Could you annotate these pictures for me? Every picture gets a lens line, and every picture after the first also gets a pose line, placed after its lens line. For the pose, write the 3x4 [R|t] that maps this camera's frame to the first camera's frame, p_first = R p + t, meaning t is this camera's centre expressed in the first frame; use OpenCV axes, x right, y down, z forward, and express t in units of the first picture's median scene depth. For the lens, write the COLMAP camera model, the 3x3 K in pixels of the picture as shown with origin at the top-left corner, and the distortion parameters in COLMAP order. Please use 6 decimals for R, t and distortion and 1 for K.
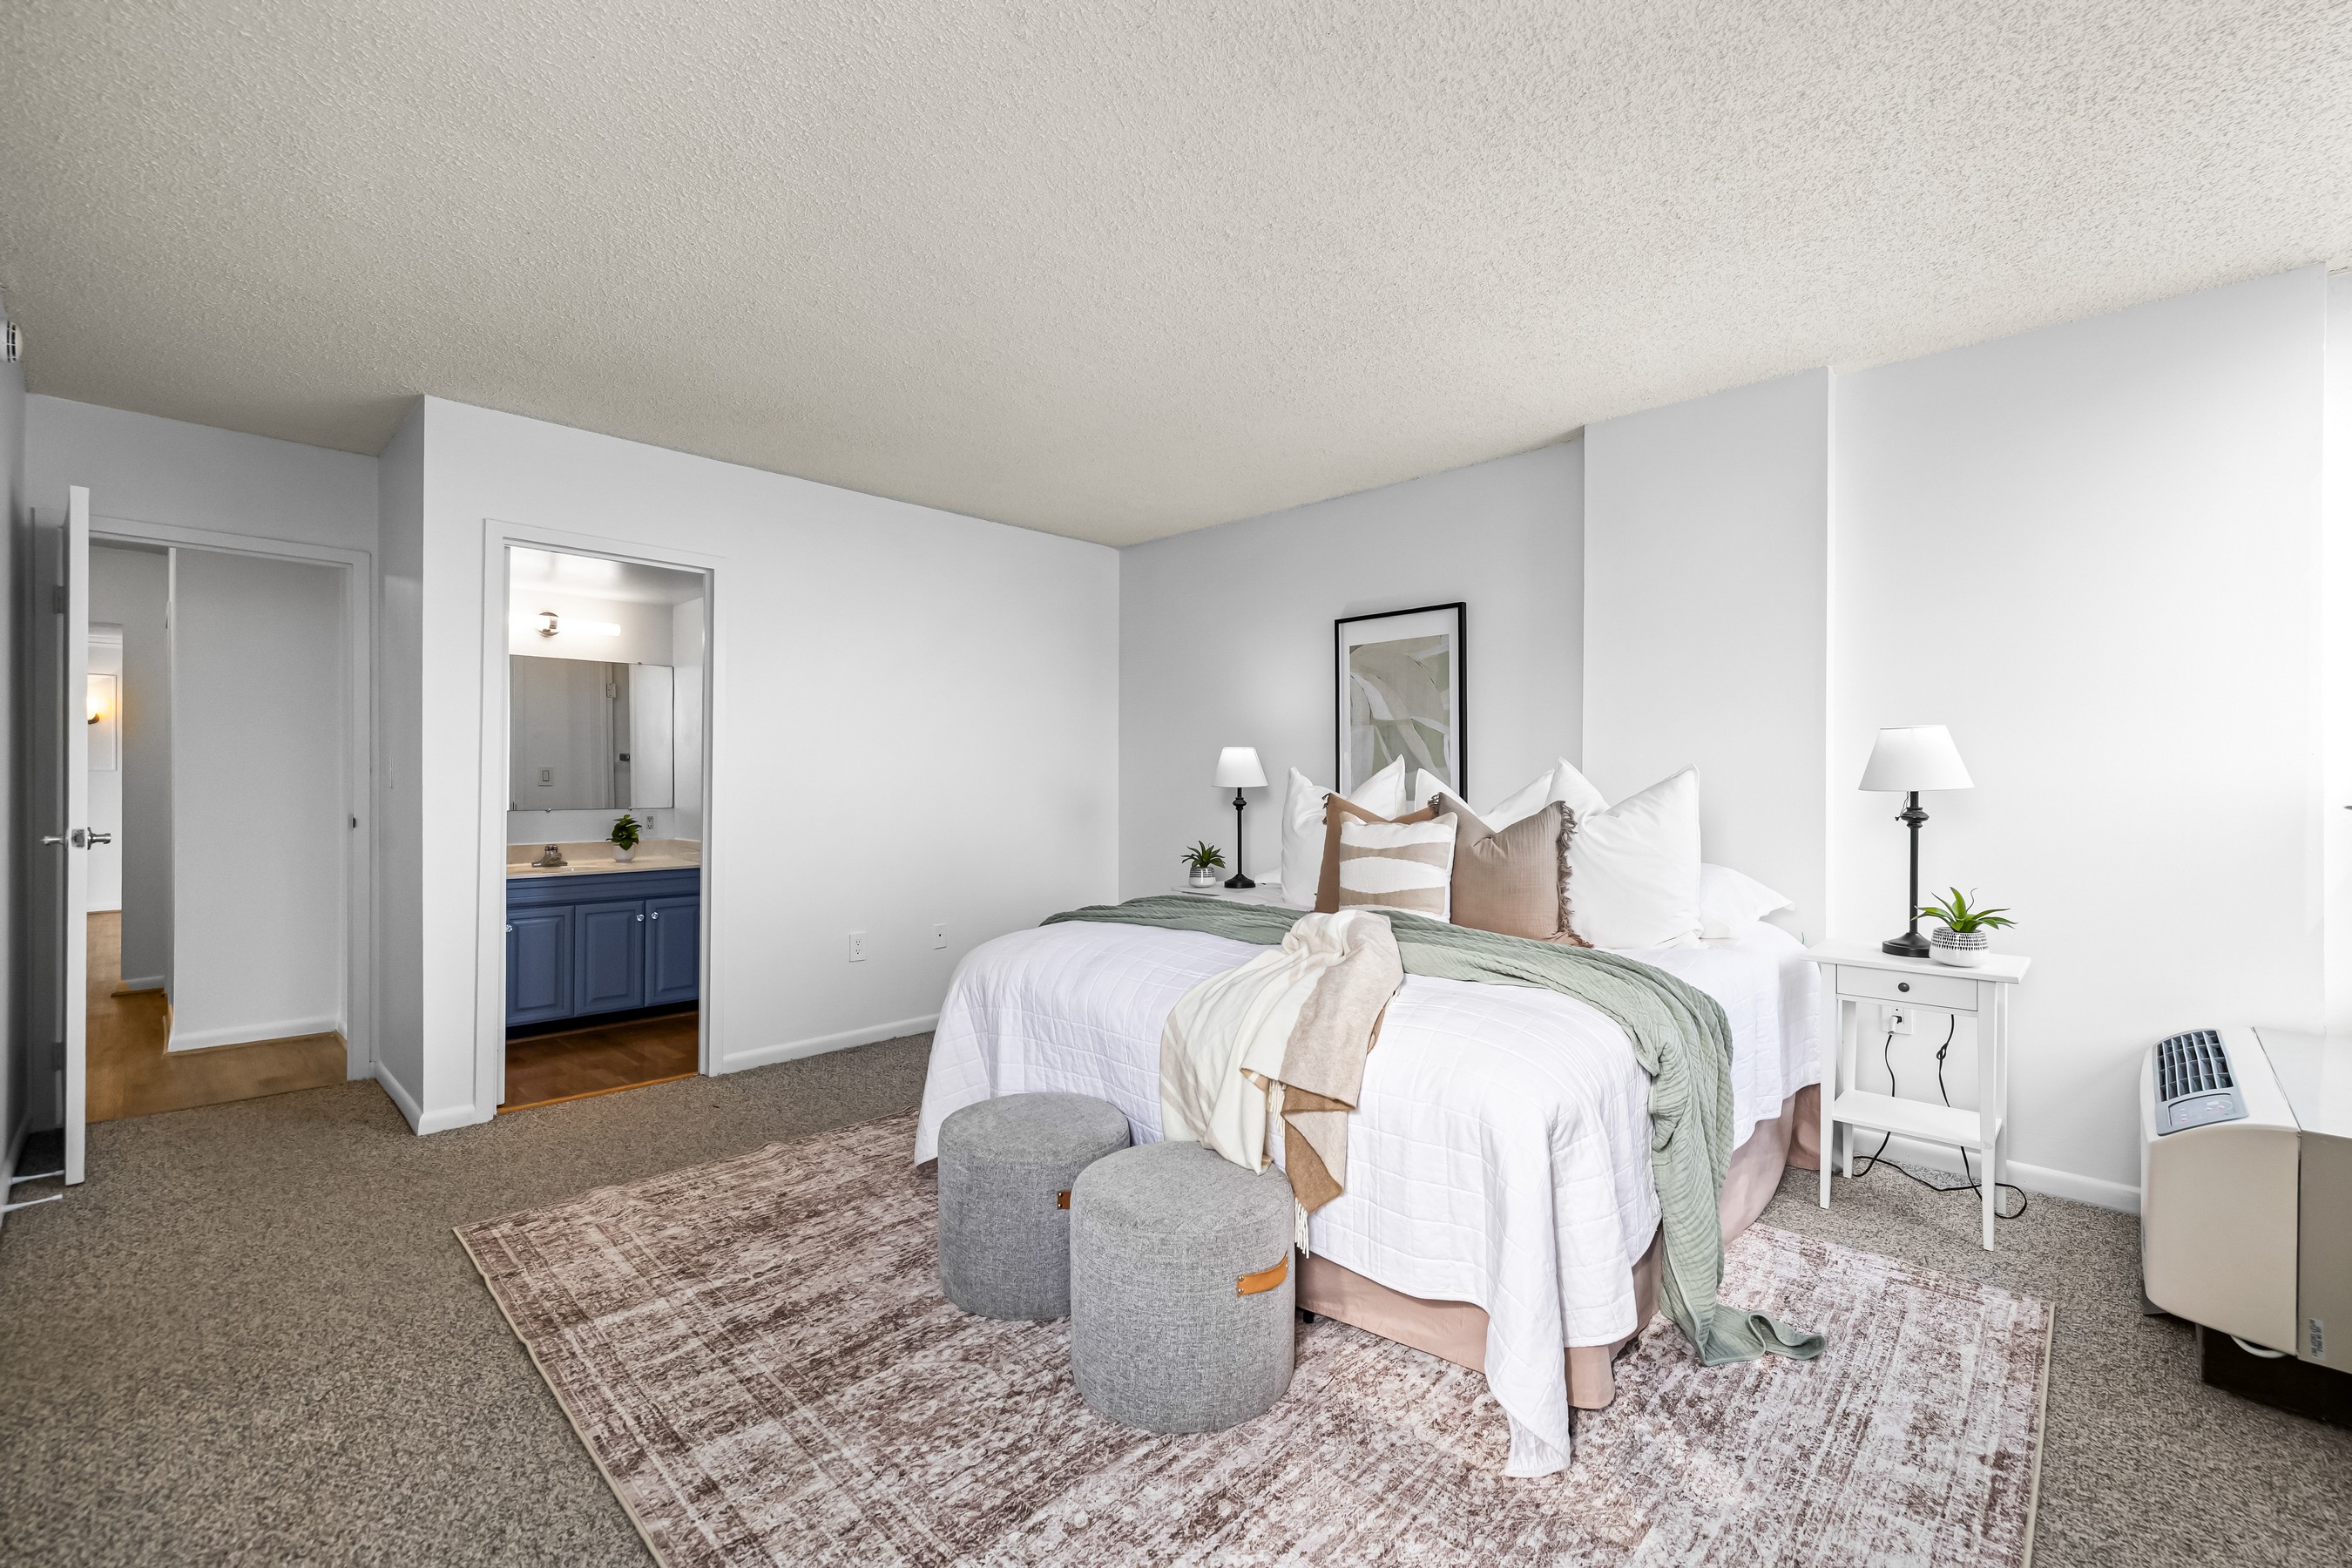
lens RADIAL K [[991.0, 0, 1183.1], [0, 991.0, 773.7], [0, 0, 1]] dist [0.003180, 0.000218]
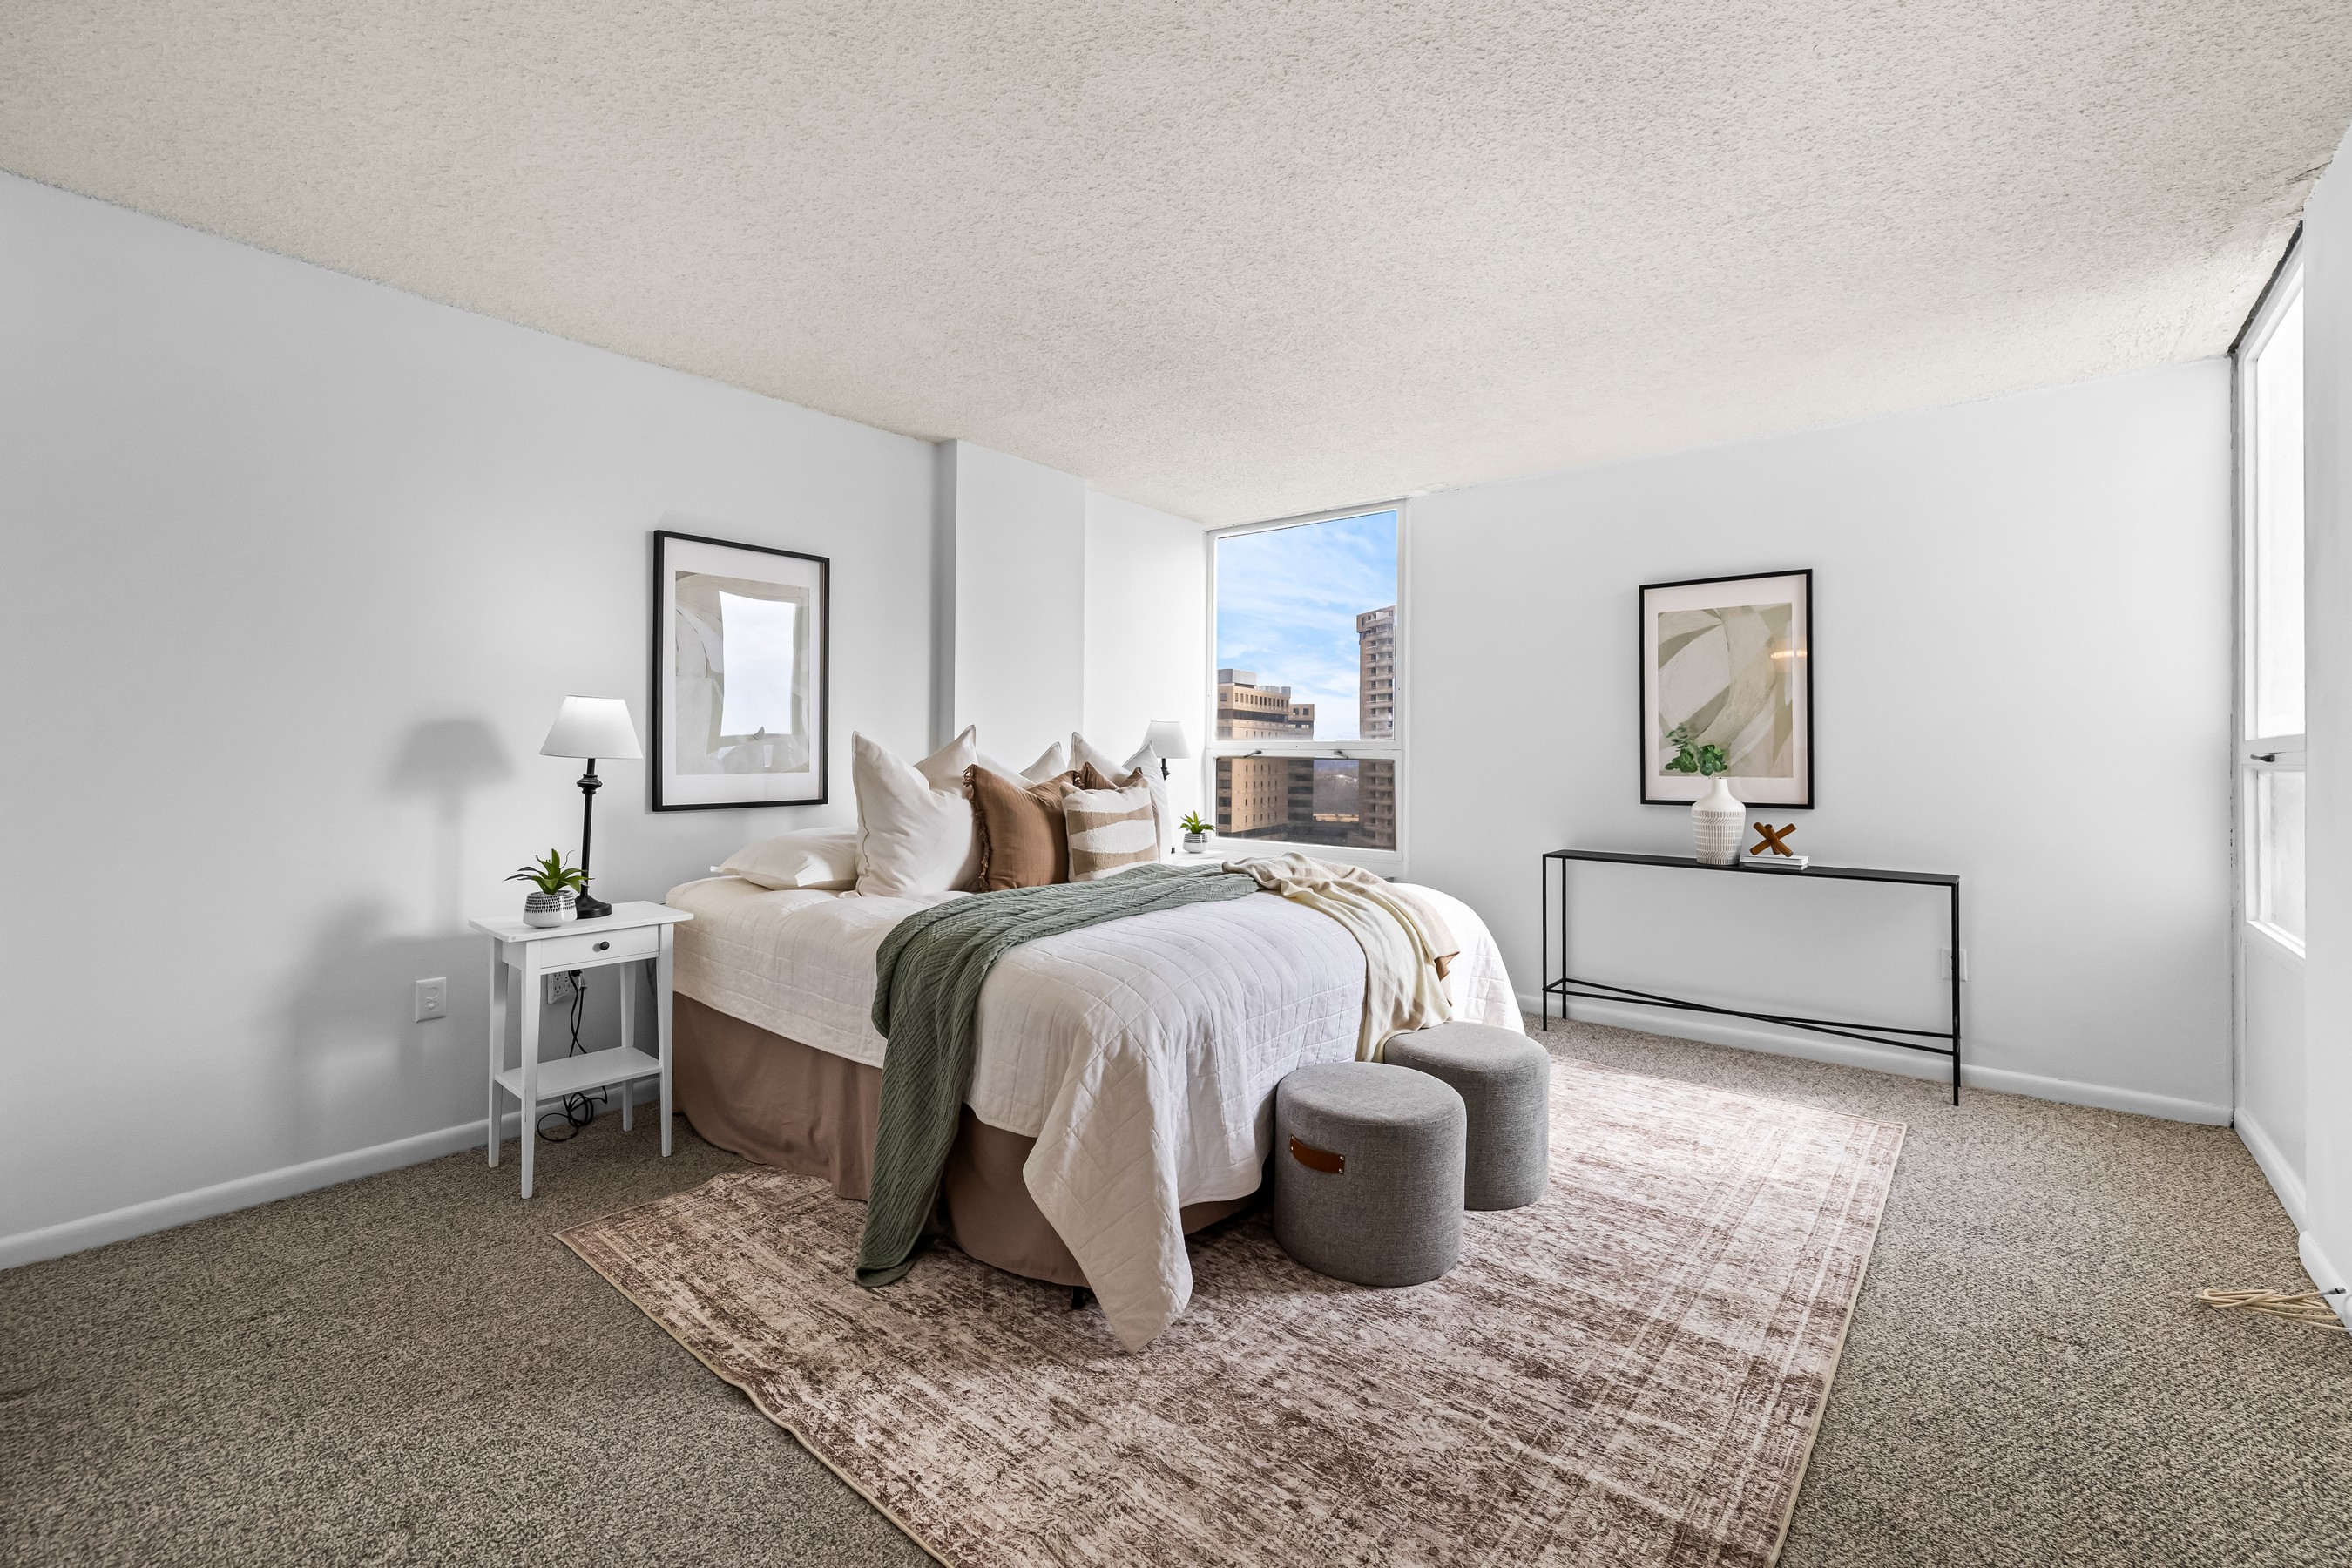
lens RADIAL K [[994.3, 0, 1169.9], [0, 994.3, 771.0], [0, 0, 1]] dist [-0.004648, -0.000246]
pose [[-0.067297, -0.017986, 0.997571, -1.311793], [-0.009818, 0.999801, 0.017363, 0.012603], [-0.997685, -0.008625, -0.067460, 1.471620]]
